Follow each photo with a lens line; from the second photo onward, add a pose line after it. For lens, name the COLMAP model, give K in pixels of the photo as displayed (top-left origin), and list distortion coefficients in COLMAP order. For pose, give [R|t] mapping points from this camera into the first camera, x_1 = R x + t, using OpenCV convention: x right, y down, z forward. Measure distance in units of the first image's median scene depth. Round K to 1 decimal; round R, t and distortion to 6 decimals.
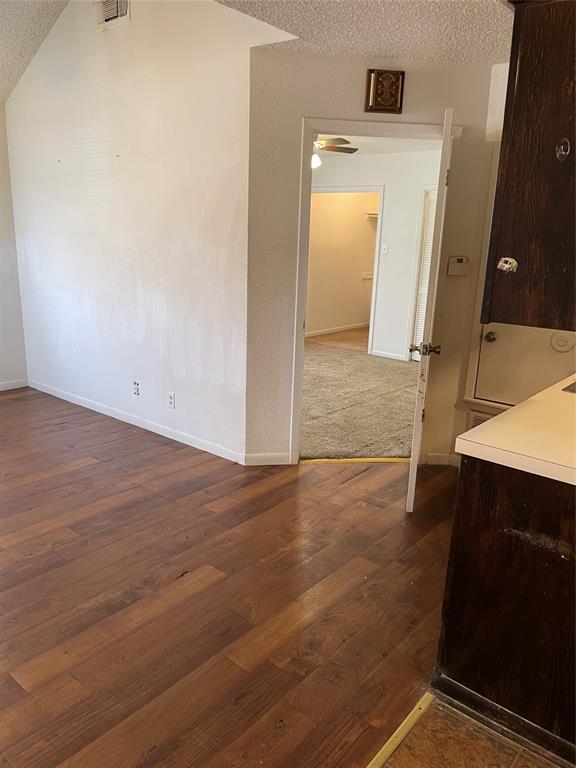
lens RADIAL K [[582.4, 0, 283.5], [0, 582.4, 382.7], [0, 0, 1]] dist [0.066891, -0.086883]
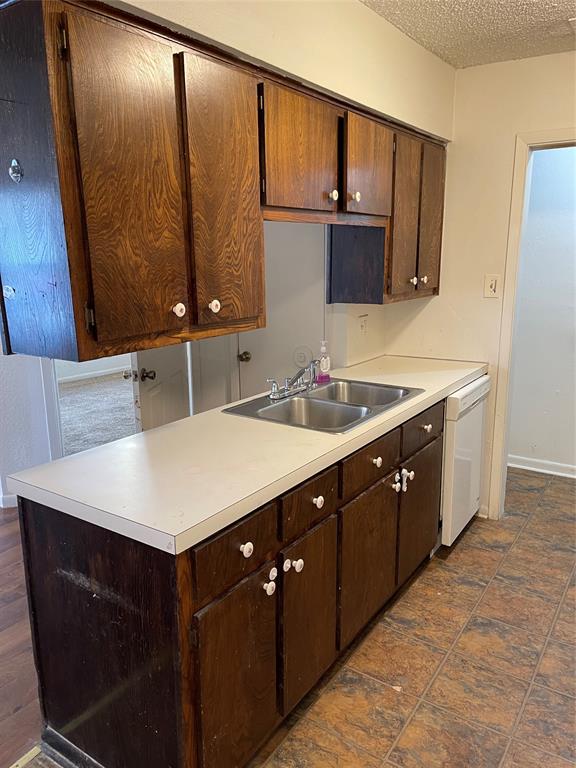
lens RADIAL K [[582.4, 0, 277.4], [0, 582.4, 388.6], [0, 0, 1]] dist [0.066891, -0.086883]
pose [[0.994734, -0.068188, 0.076516, 0.458774], [0.070085, 0.997290, -0.022389, 0.002519], [-0.074782, 0.027633, 0.996817, 0.014482]]
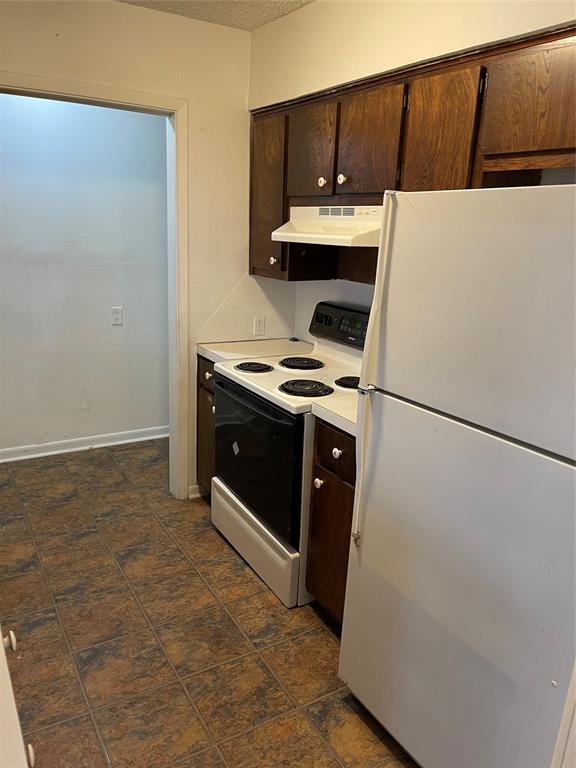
lens RADIAL K [[582.4, 0, 288.7], [0, 582.4, 379.1], [0, 0, 1]] dist [0.066891, -0.086883]
pose [[0.337058, -0.263881, 0.903747, 0.285154], [0.201332, 0.957915, 0.204609, -0.101748], [-0.919705, 0.112988, 0.376001, 0.349500]]
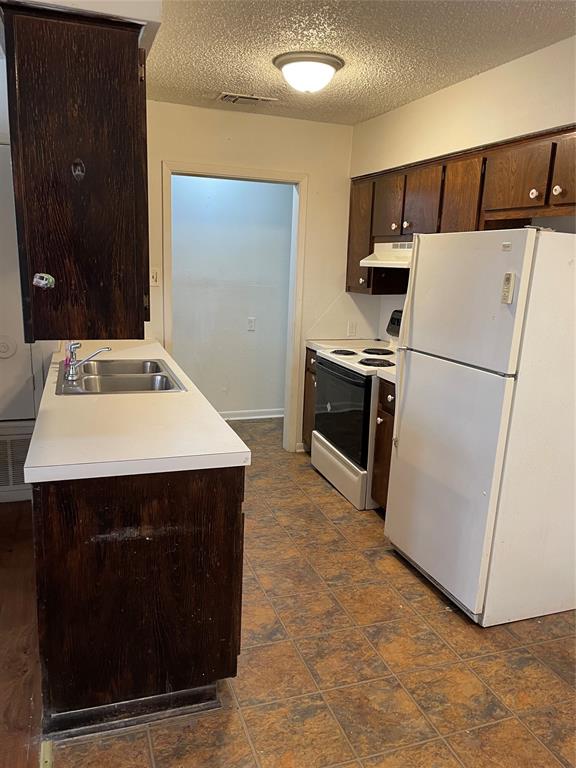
lens RADIAL K [[582.4, 0, 283.2], [0, 582.4, 386.9], [0, 0, 1]] dist [0.066891, -0.086883]
pose [[0.521747, -0.204606, 0.828201, -0.161931], [0.193696, 0.973870, 0.118570, -0.042869], [-0.830820, 0.098555, 0.547745, 0.096237]]
